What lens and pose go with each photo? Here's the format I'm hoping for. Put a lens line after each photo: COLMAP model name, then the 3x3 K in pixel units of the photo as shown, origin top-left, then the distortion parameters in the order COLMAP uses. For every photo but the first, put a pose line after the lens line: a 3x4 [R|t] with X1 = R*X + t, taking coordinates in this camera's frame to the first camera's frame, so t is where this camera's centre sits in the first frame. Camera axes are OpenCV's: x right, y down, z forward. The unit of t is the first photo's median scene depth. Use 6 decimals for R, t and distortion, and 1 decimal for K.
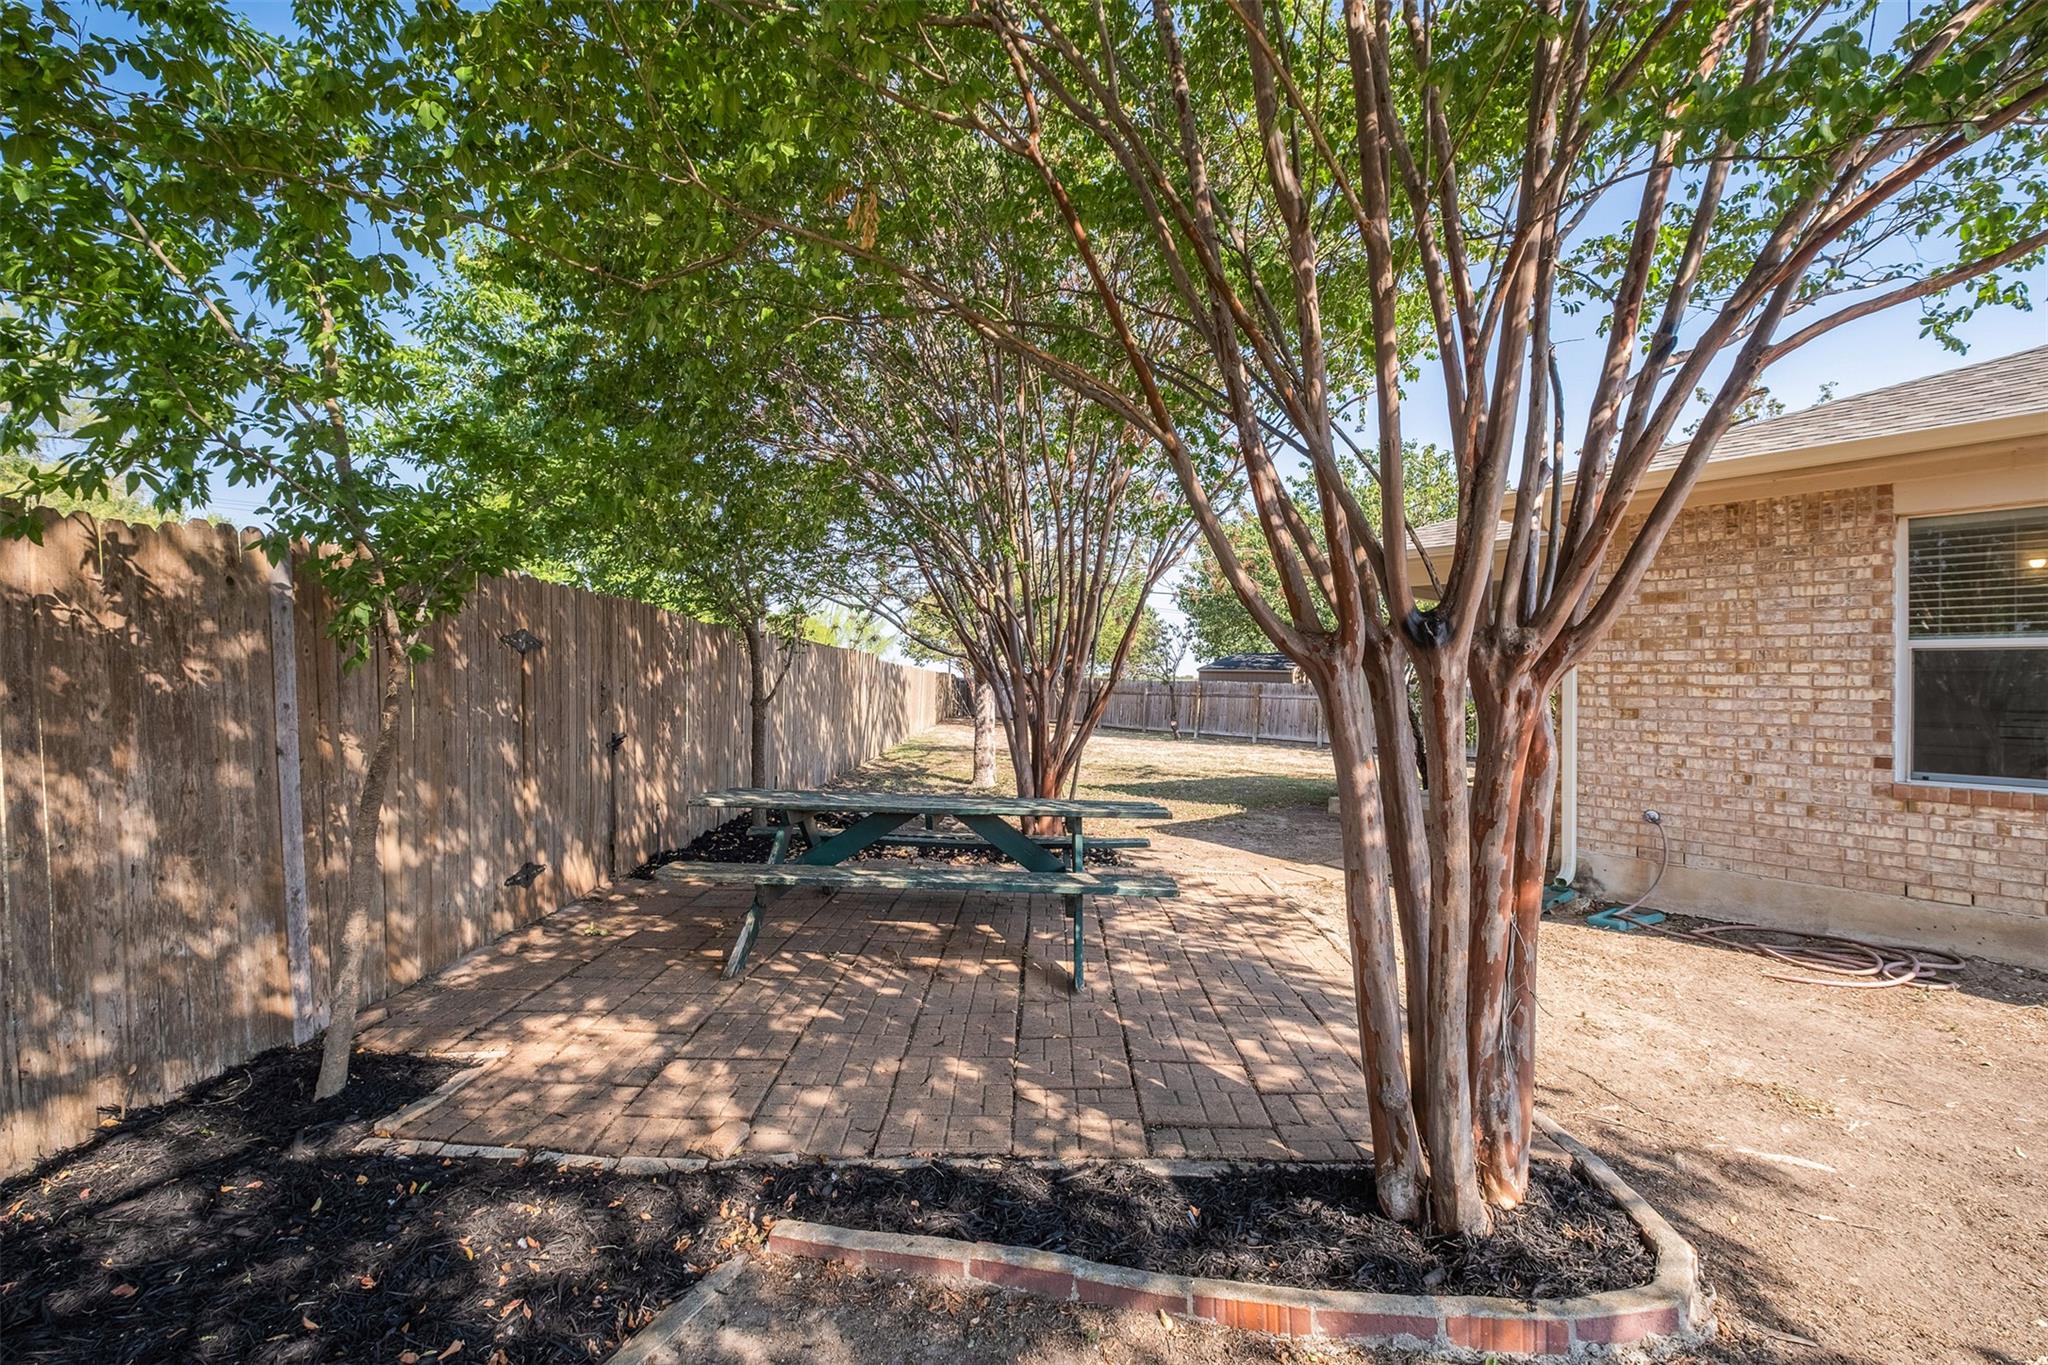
lens RADIAL K [[901.5, 0, 1024.2], [0, 901.5, 679.5], [0, 0, 1]] dist [0.002911, -0.006005]
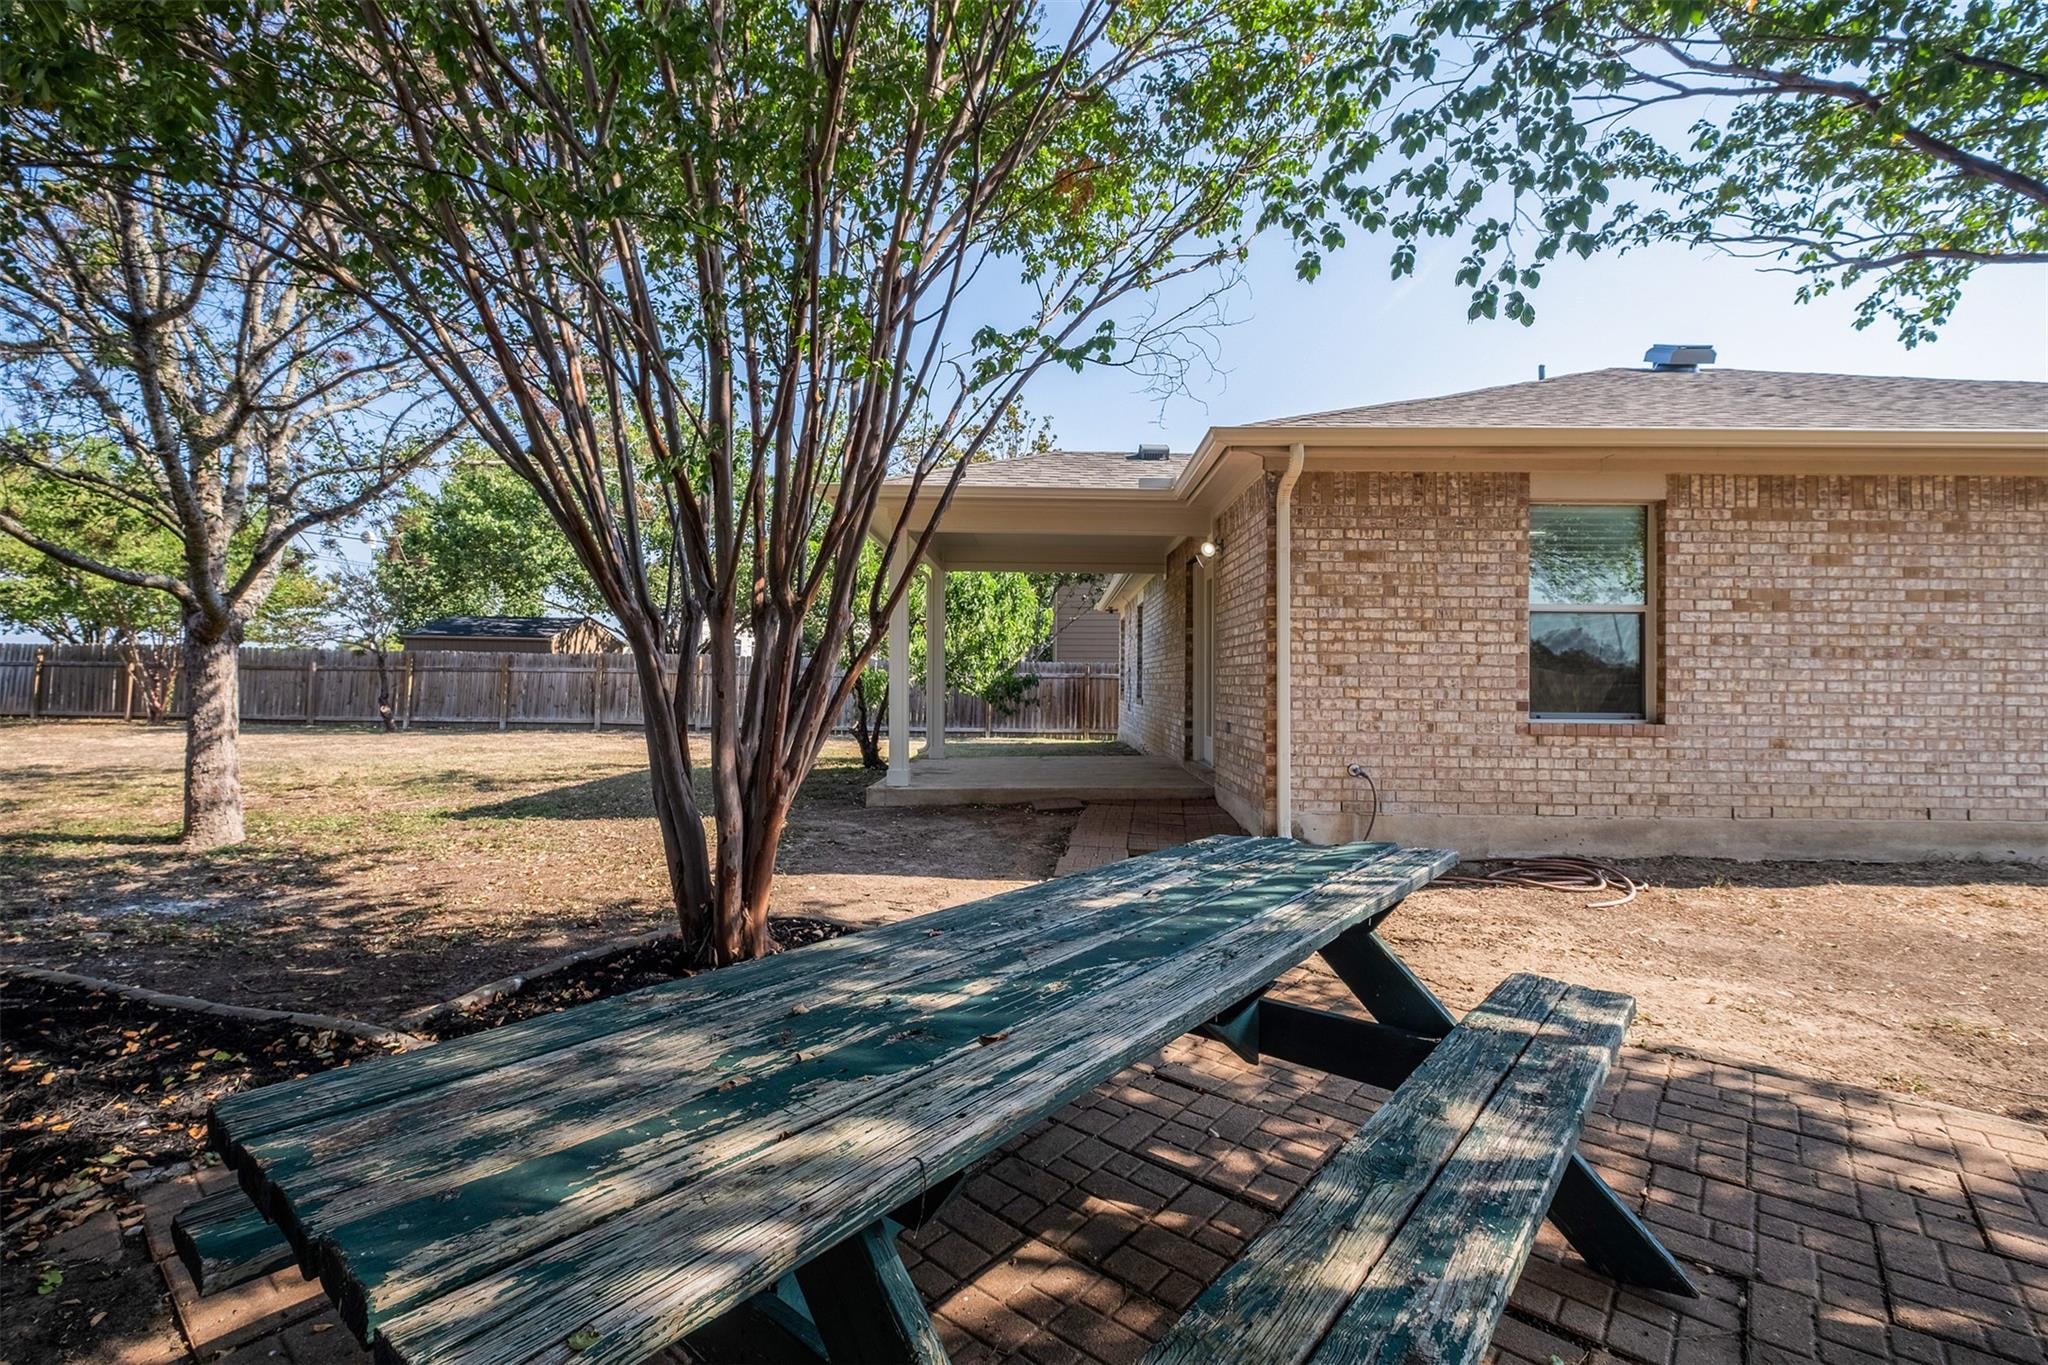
lens RADIAL K [[890.9, 0, 1022.7], [0, 890.9, 673.8], [0, 0, 1]] dist [0.001018, -0.006060]
pose [[0.616217, -0.014717, 0.787439, -0.355891], [-0.001718, 0.999798, 0.020030, 0.025071], [-0.787574, -0.013696, 0.616068, 0.731505]]
